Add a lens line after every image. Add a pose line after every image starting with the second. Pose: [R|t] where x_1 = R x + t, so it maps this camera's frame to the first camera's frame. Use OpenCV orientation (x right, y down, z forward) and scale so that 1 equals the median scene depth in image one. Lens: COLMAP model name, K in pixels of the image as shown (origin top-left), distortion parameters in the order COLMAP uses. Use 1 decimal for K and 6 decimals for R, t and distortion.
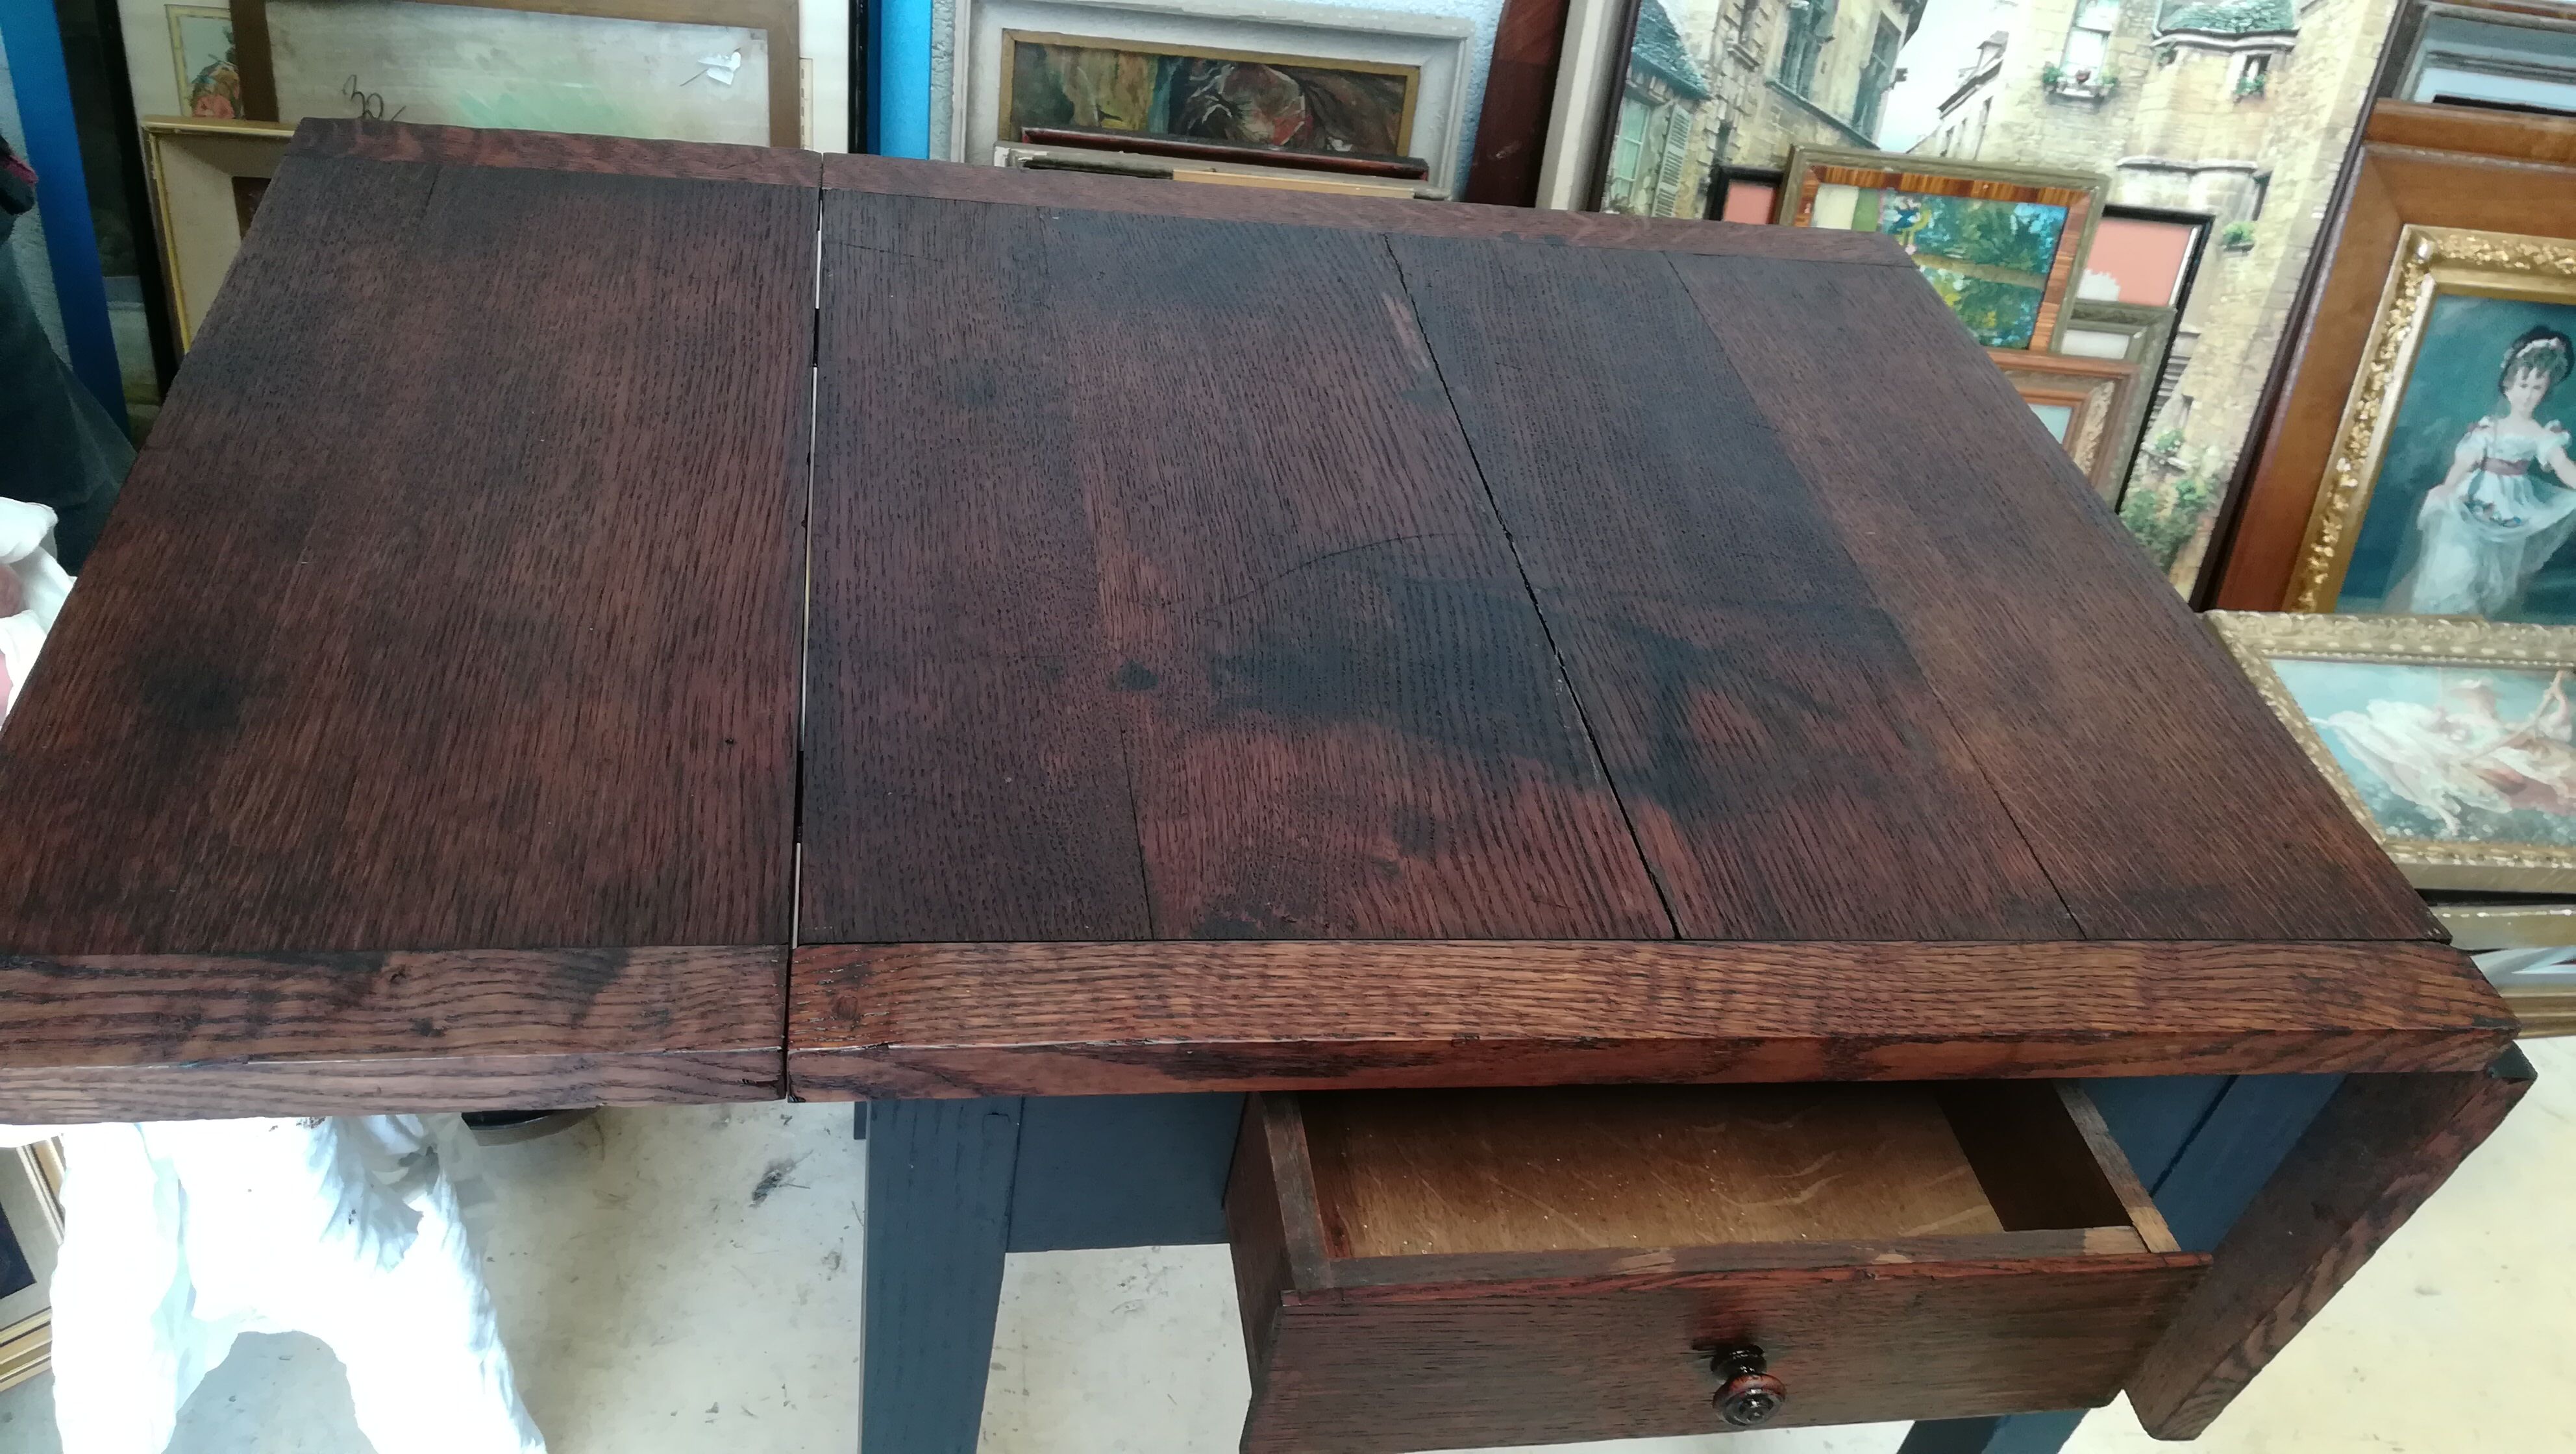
lens RADIAL K [[2007.0, 0, 1307.7], [0, 2007.0, 720.6], [0, 0, 1]] dist [0.057740, -0.093624]
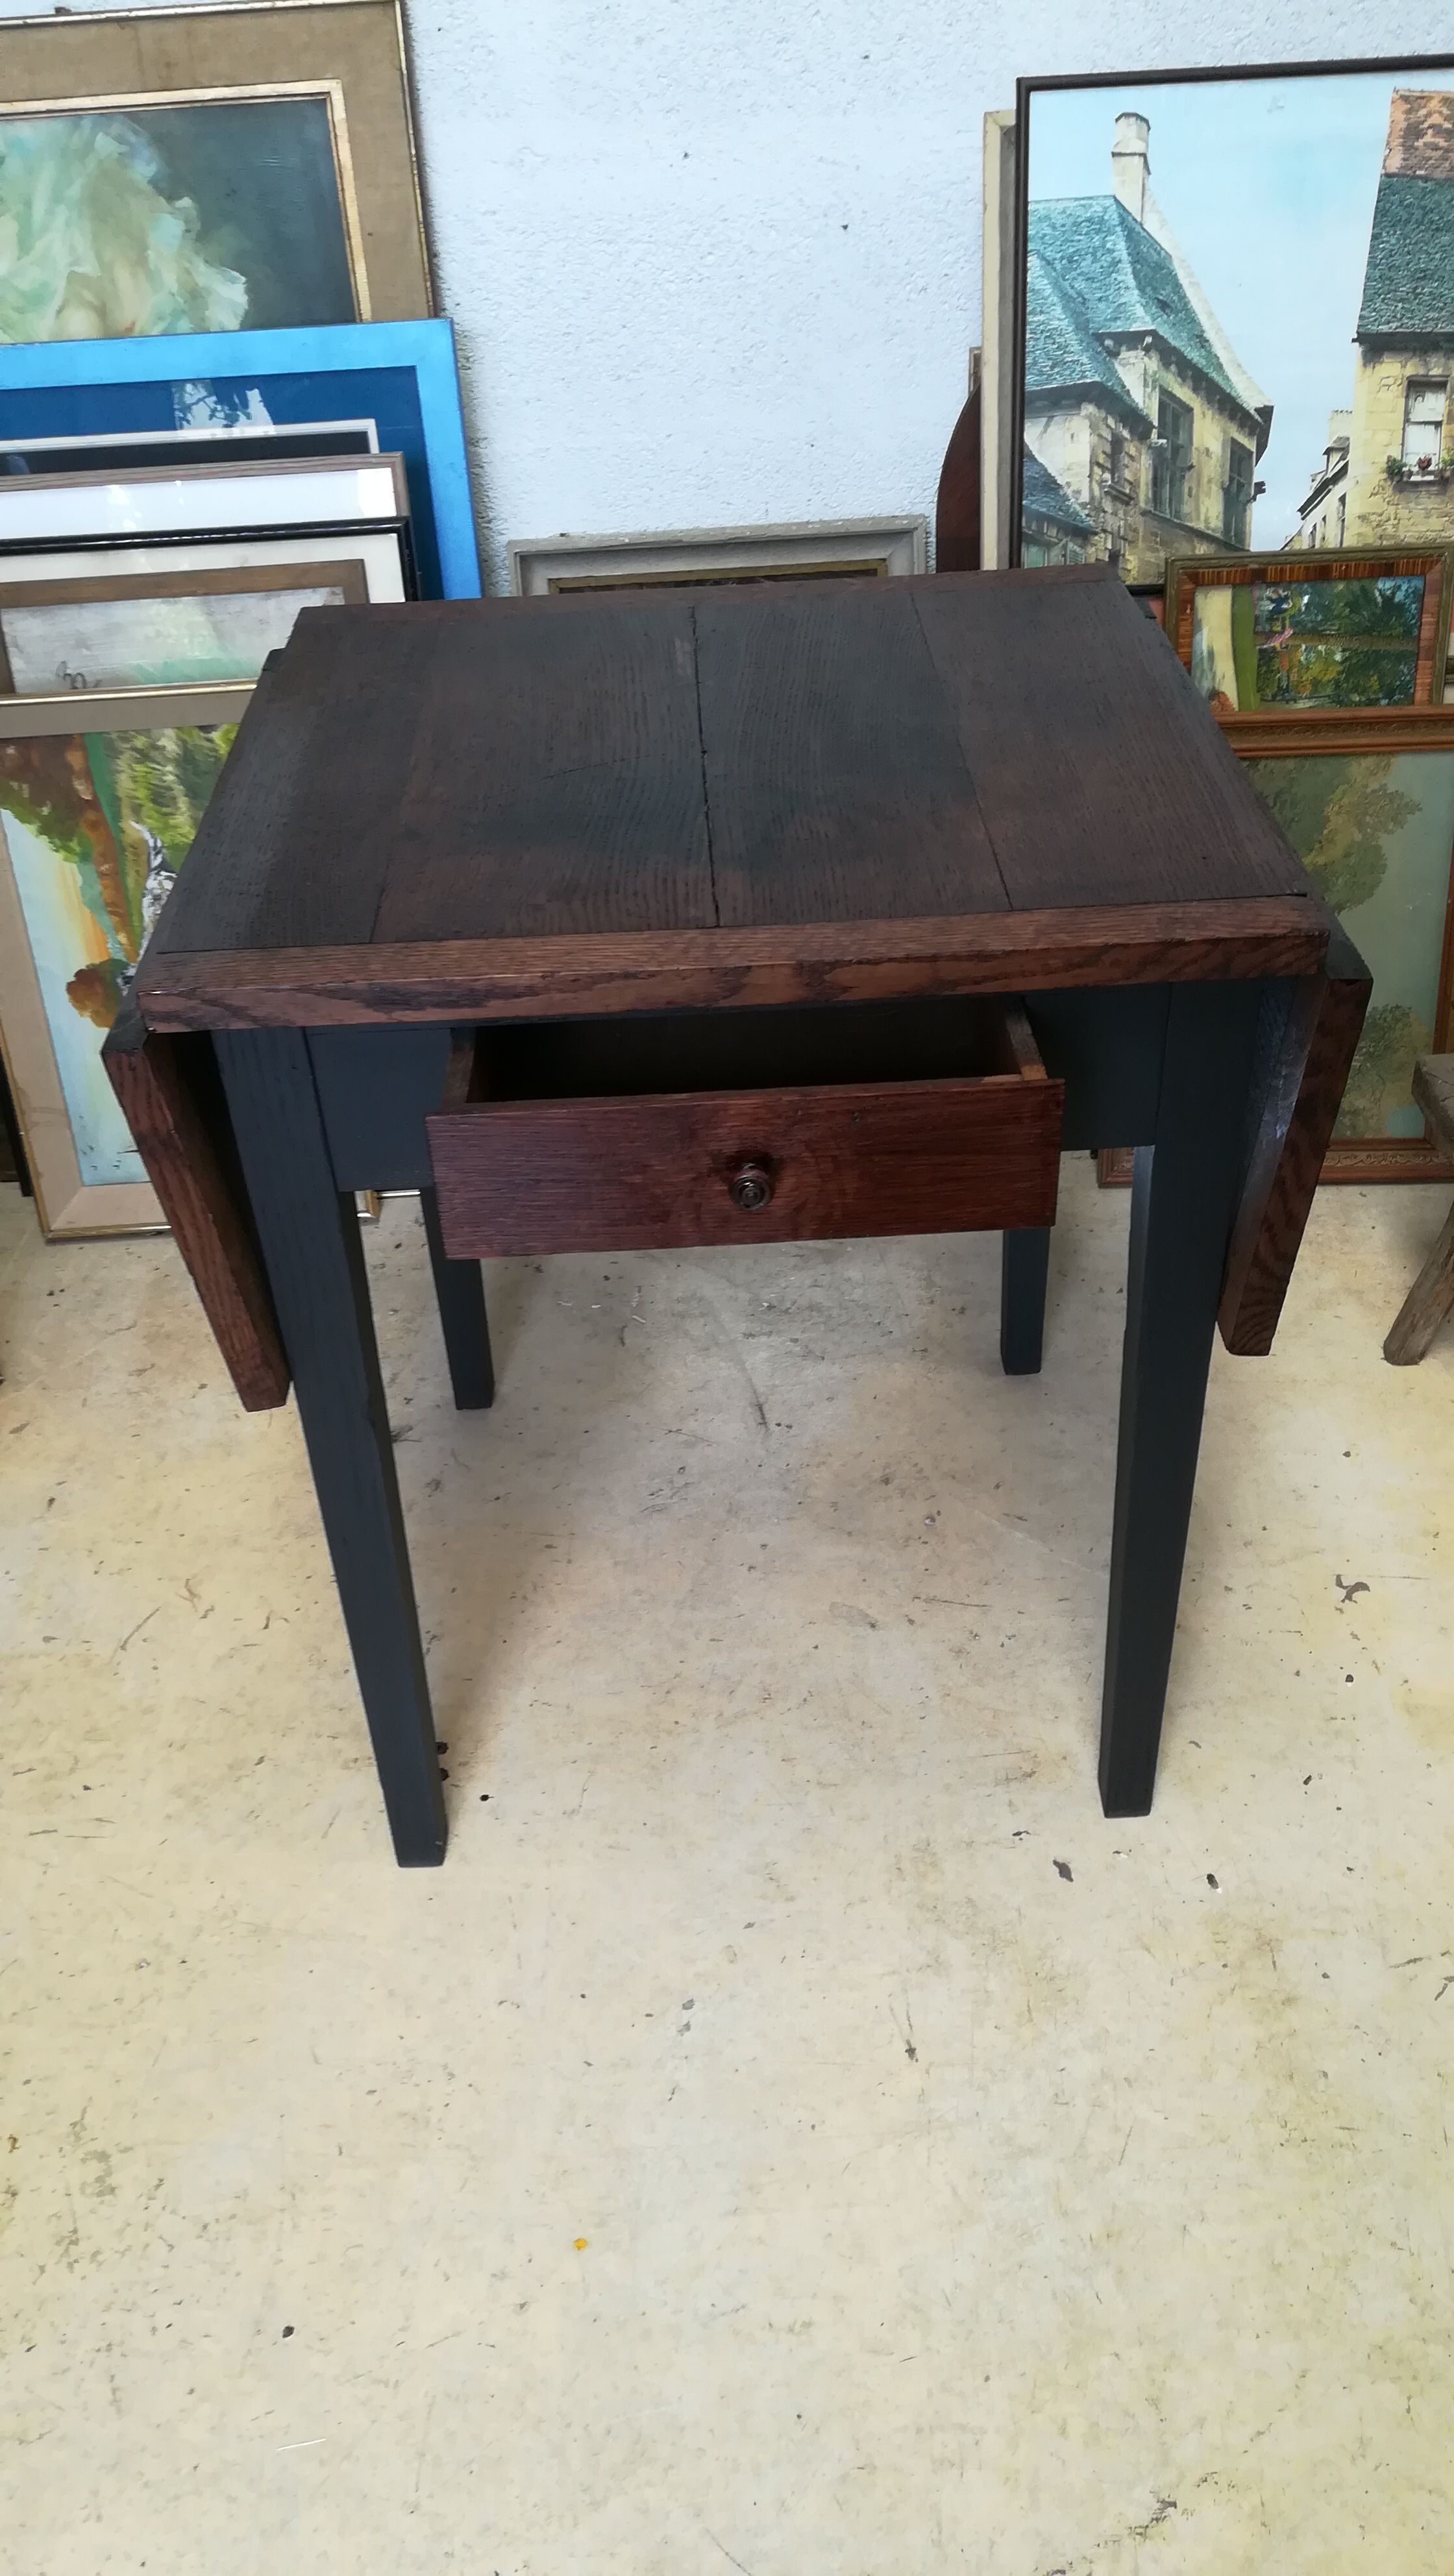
lens RADIAL K [[2007.0, 0, 743.2], [0, 2007.0, 1270.3], [0, 0, 1]] dist [0.057740, -0.093624]
pose [[0.973012, -0.087310, -0.213598, 0.379648], [0.073317, 0.994663, -0.072593, 0.360140], [0.218796, 0.054973, 0.974221, -0.352998]]
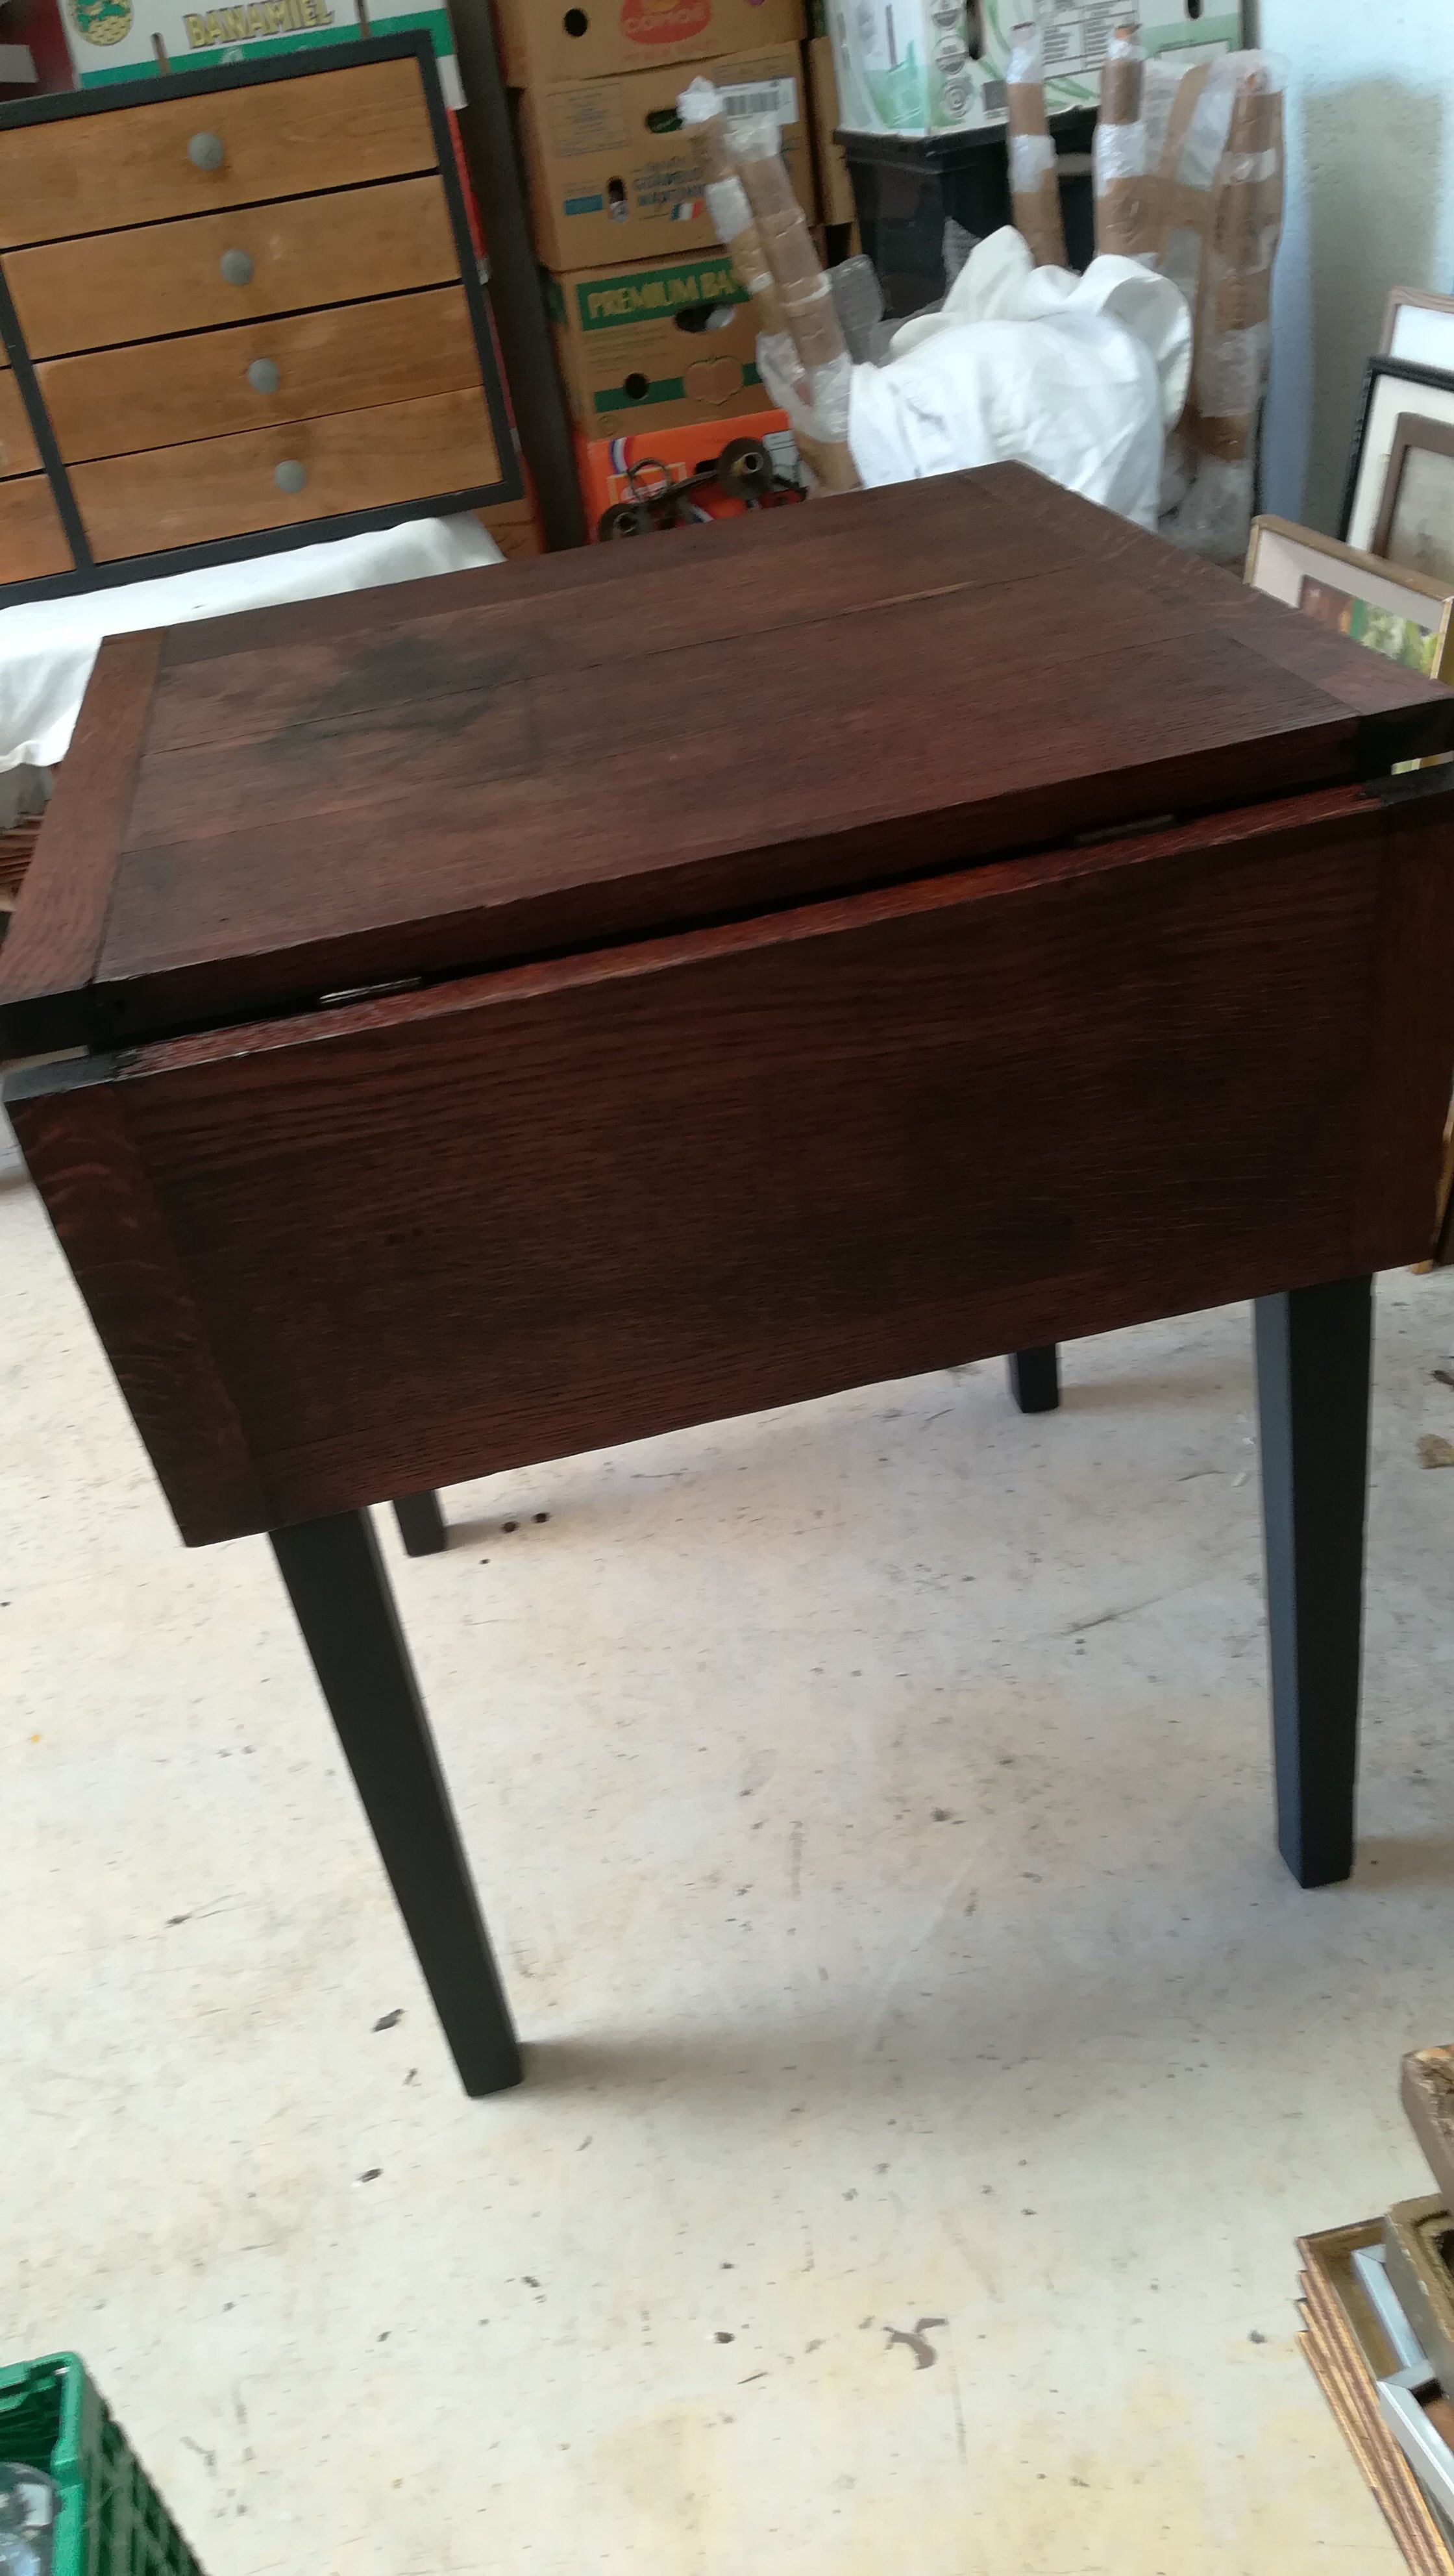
lens RADIAL K [[2007.0, 0, 733.6], [0, 2007.0, 1288.0], [0, 0, 1]] dist [0.057740, -0.093624]
pose [[0.008609, 0.401720, -0.915722, 1.297552], [-0.513186, 0.787737, 0.340749, -0.244702], [0.858234, 0.467003, 0.212939, 0.935253]]
